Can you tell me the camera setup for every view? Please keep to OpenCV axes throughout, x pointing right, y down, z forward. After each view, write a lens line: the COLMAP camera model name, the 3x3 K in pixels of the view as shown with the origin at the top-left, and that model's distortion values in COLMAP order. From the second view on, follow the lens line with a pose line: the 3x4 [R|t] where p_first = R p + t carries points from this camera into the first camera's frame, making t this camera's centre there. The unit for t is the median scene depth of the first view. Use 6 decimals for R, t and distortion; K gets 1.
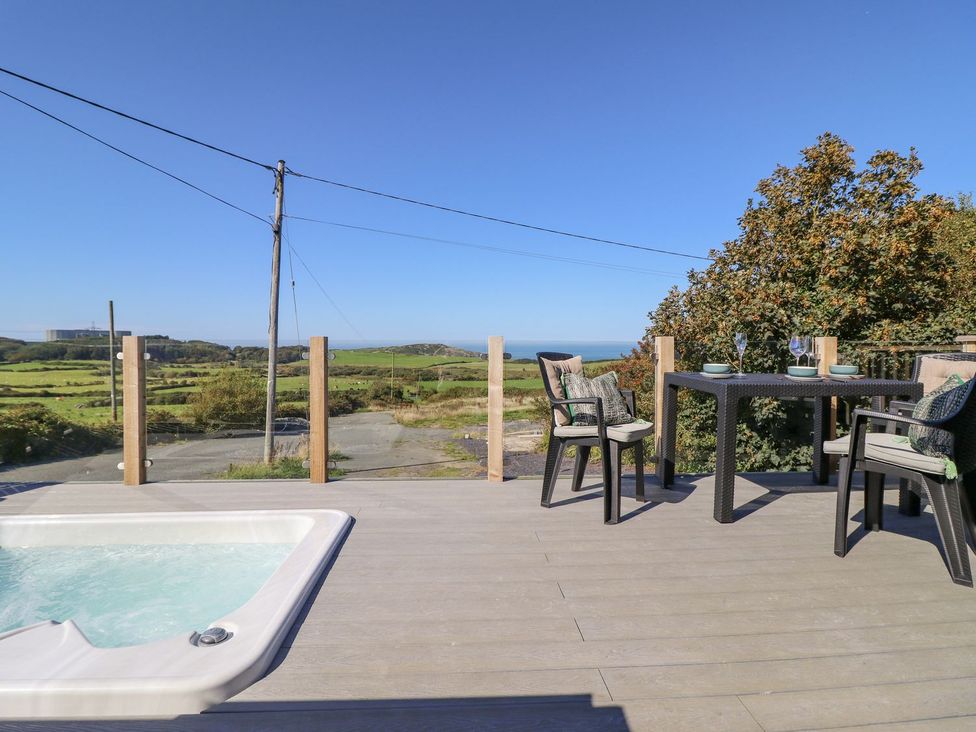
lens RADIAL K [[509.6, 0, 483.8], [0, 509.6, 354.4], [0, 0, 1]] dist [-0.022668, -0.000609]
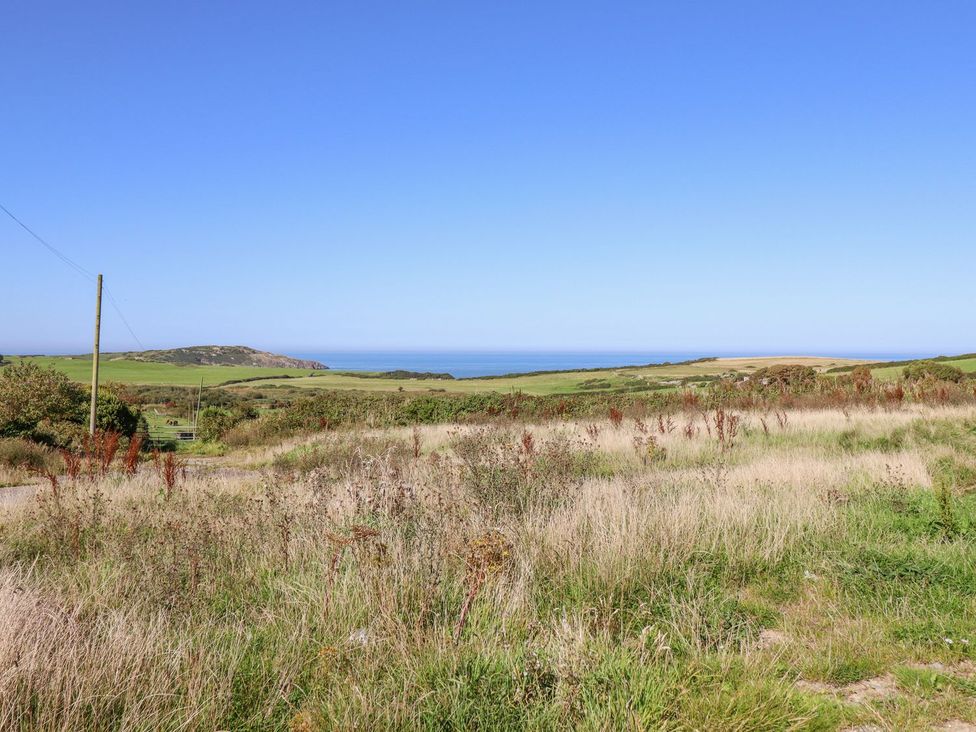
lens RADIAL K [[850.0, 0, 488.0], [0, 850.0, 366.0], [0, 0, 1]] dist [0.003888, -0.002812]
pose [[0.980500, 0.000835, 0.196516, -0.513959], [-0.000250, 0.999995, -0.003000, 0.435925], [-0.196517, 0.002892, 0.980496, 4.326198]]
